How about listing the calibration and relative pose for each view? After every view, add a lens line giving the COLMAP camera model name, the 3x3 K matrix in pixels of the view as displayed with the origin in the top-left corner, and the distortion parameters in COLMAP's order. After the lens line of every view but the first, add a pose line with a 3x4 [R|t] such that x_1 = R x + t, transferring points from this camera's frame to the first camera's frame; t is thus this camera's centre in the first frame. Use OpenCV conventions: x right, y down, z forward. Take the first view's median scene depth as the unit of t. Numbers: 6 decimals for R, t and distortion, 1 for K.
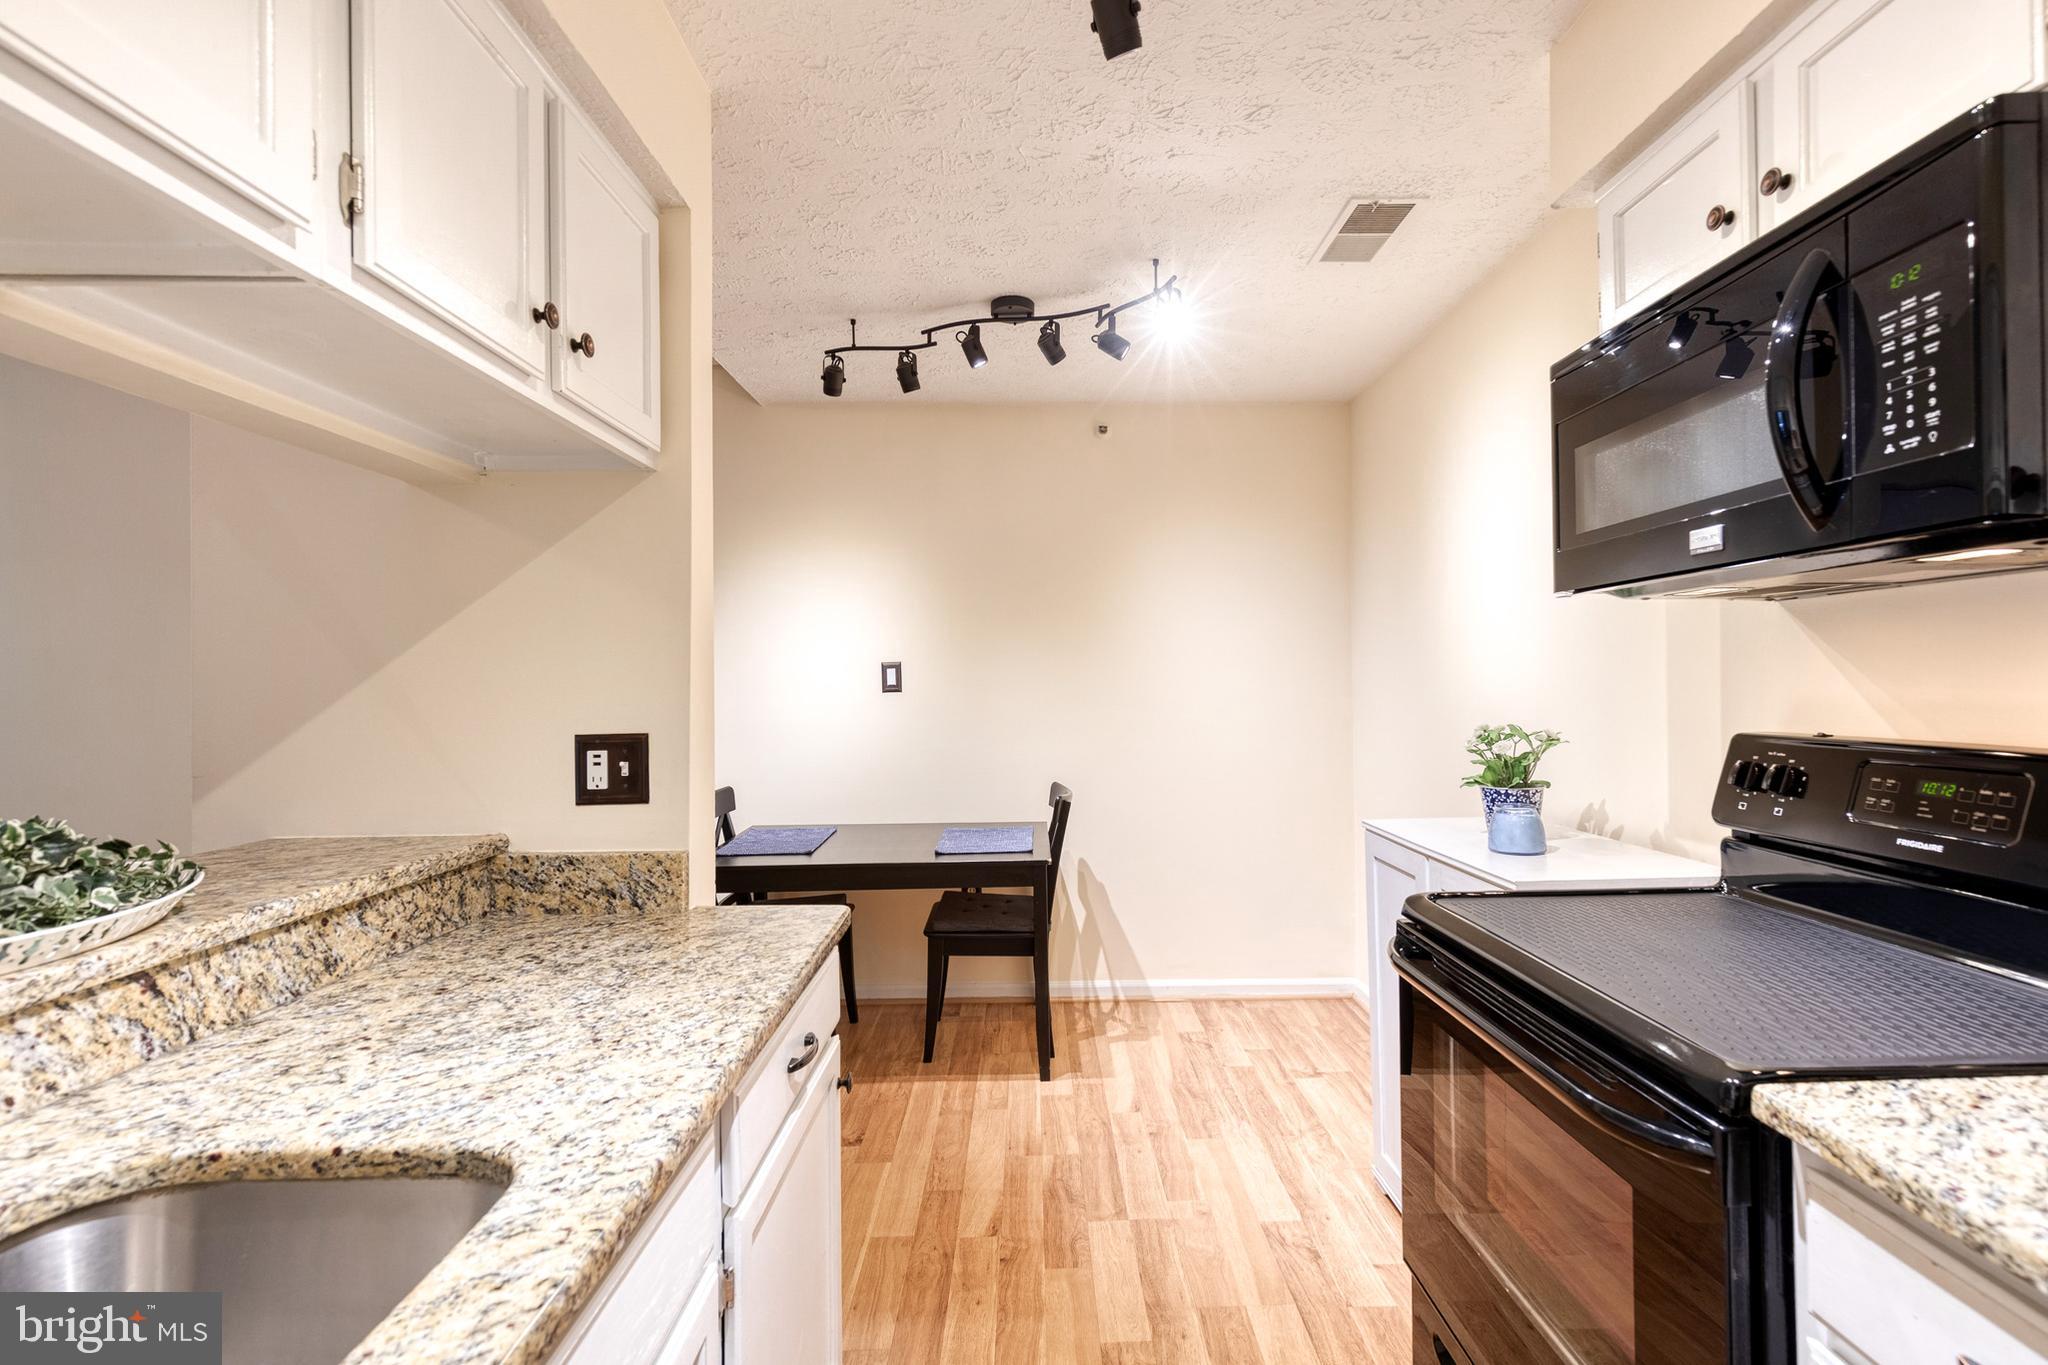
lens RADIAL K [[893.1, 0, 1024.0], [0, 893.1, 682.5], [0, 0, 1]] dist [0.001126, -0.000096]
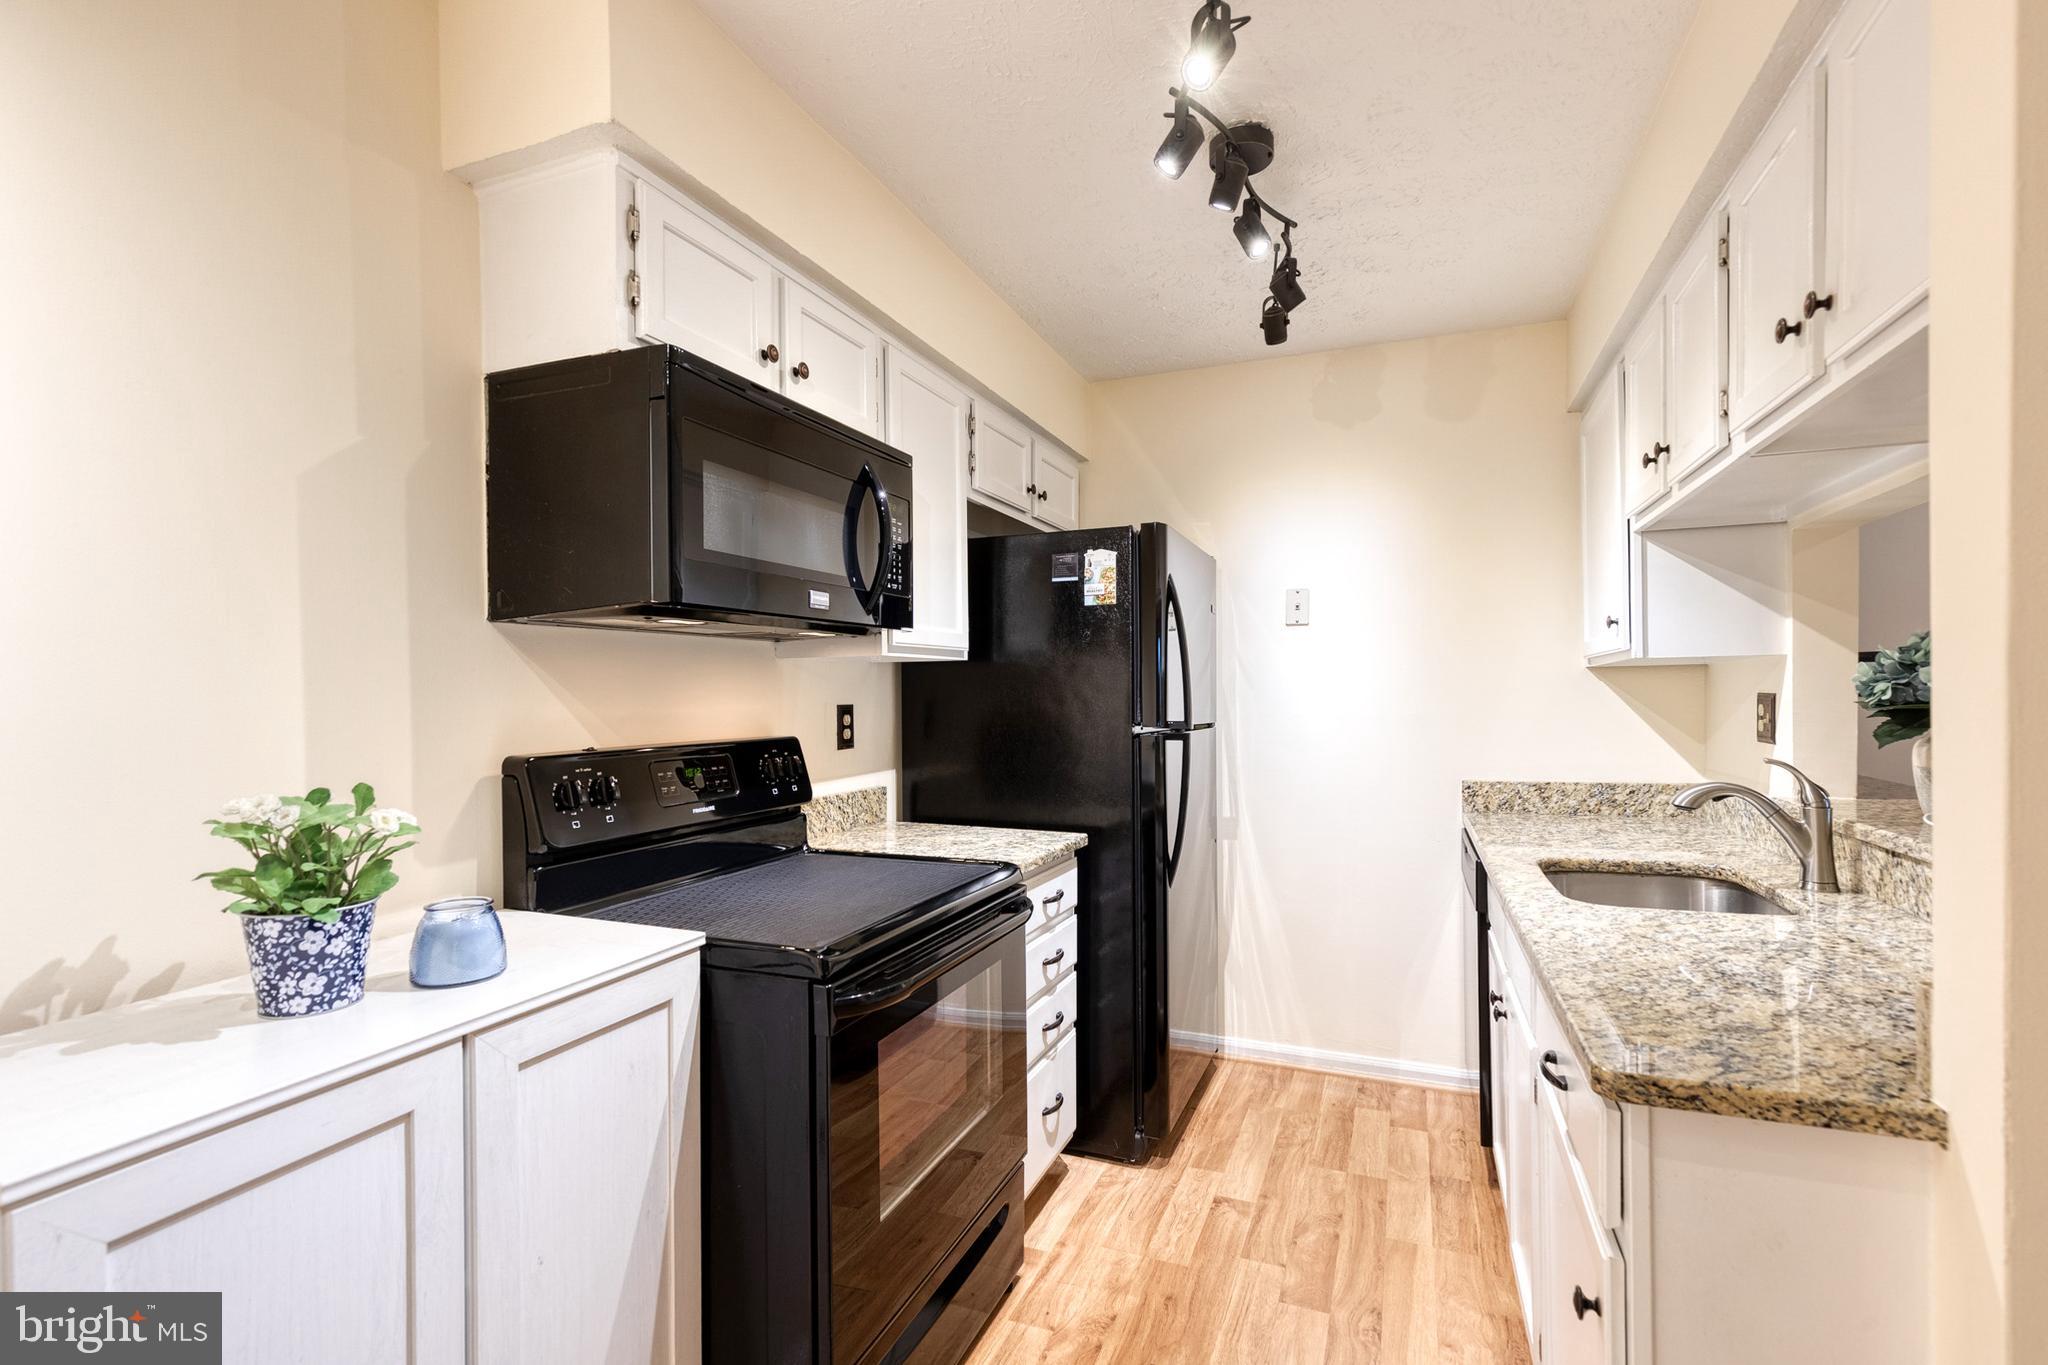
lens RADIAL K [[924.3, 0, 1049.8], [0, 924.3, 700.6], [0, 0, 1]] dist [0.009933, -0.000747]
pose [[-0.932610, 0.016371, 0.360513, -0.126377], [0.019704, 0.999790, 0.005572, 0.000471], [-0.360346, 0.012300, -0.932738, 2.503662]]
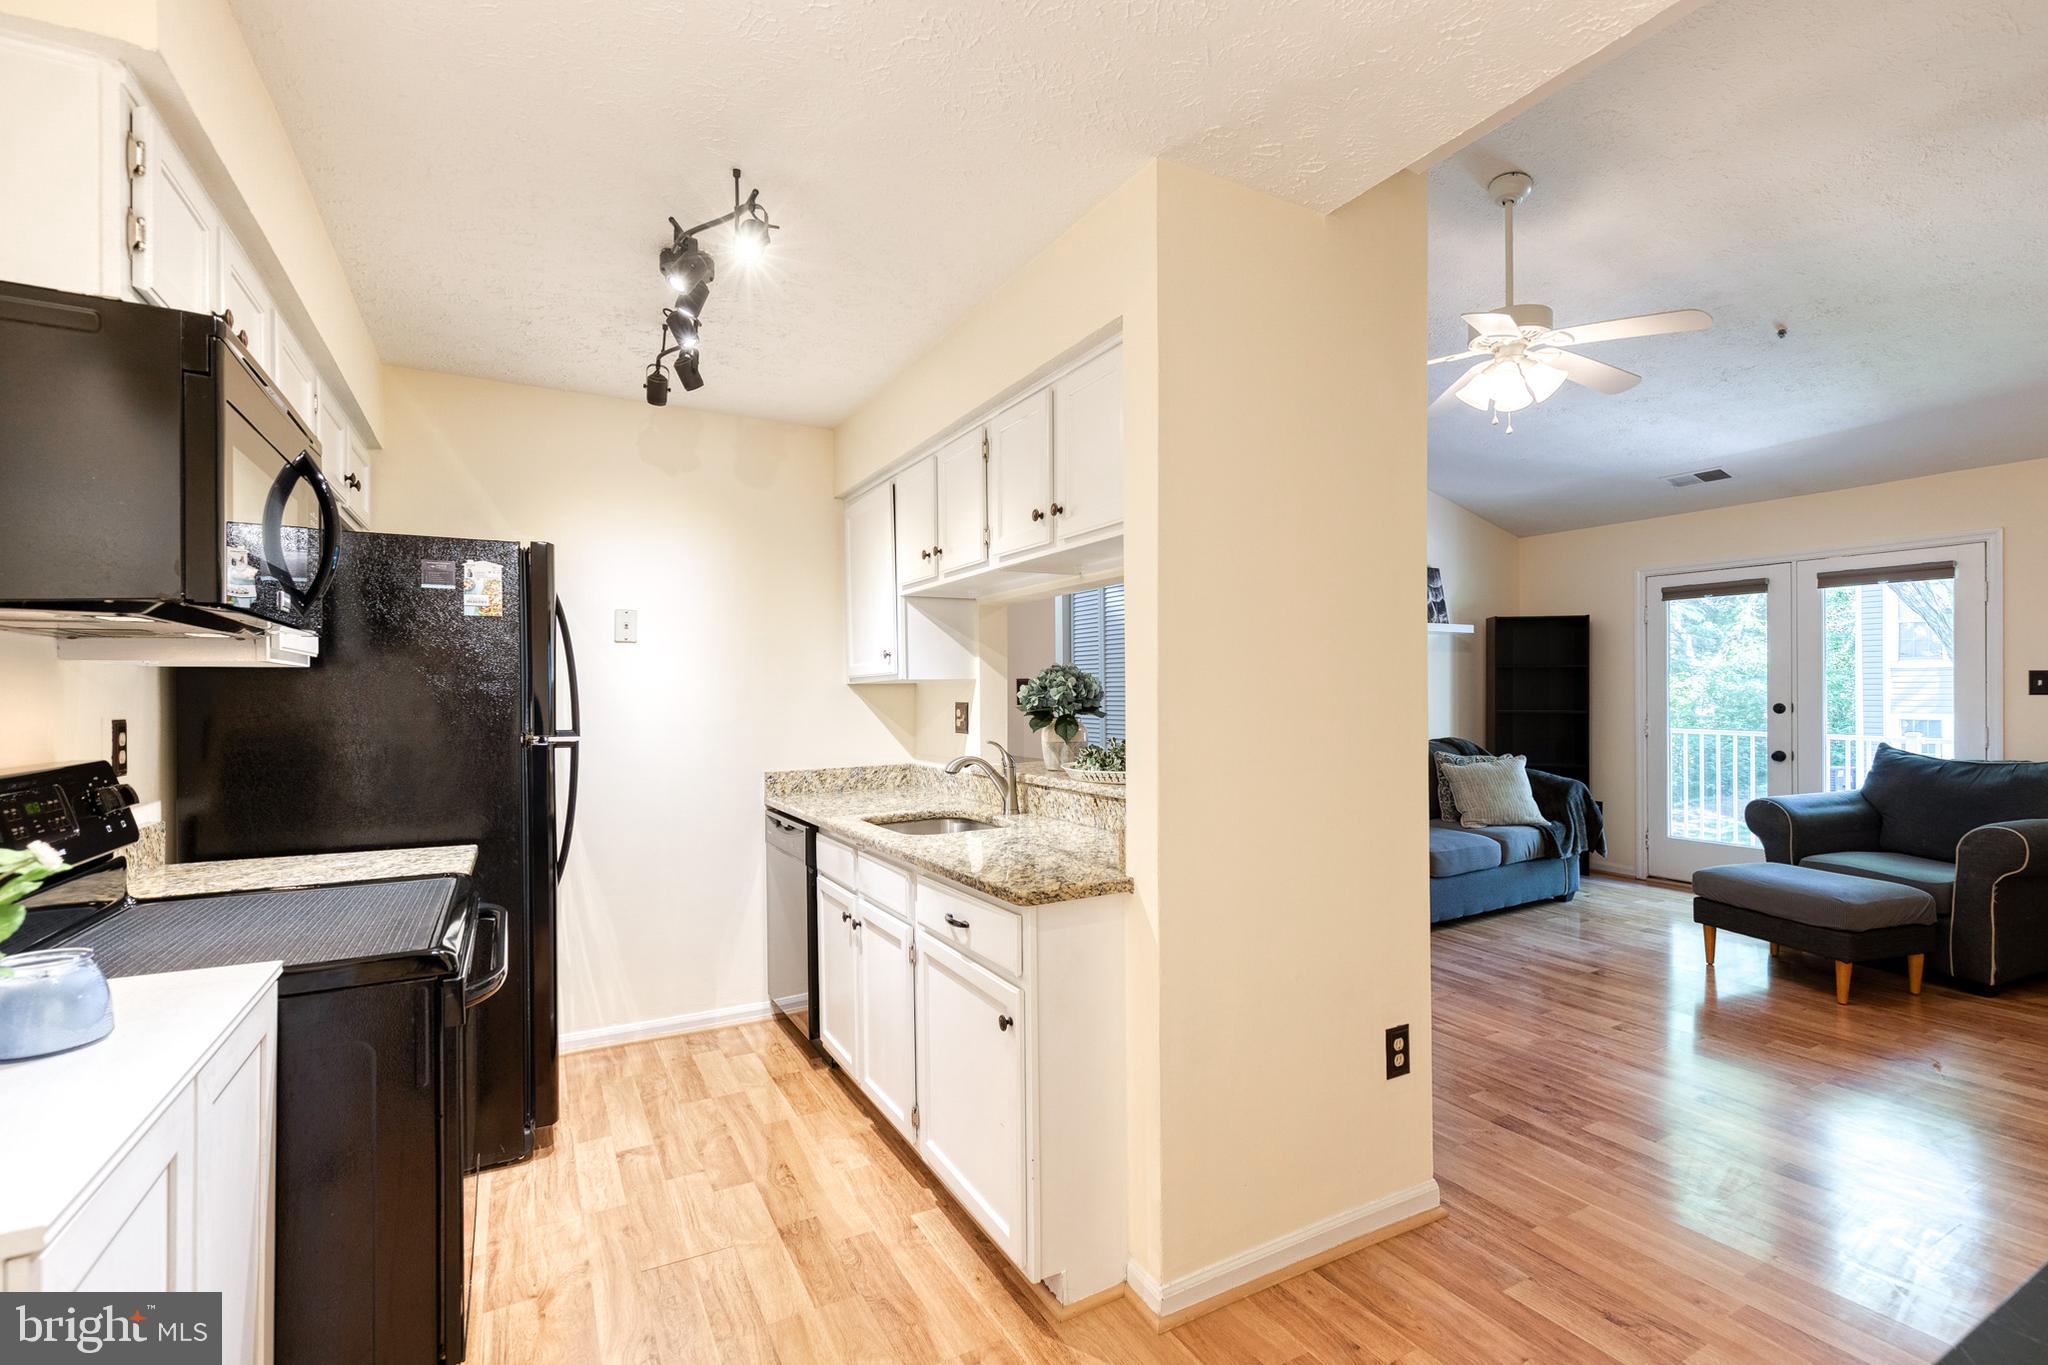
lens RADIAL K [[919.0, 0, 1050.6], [0, 919.0, 692.5], [0, 0, 1]] dist [0.003259, -0.000731]
pose [[-0.863819, 0.016513, -0.503531, 0.532768], [0.017070, 0.999848, 0.003507, -0.015313], [0.503512, -0.005566, -0.863970, 3.023278]]
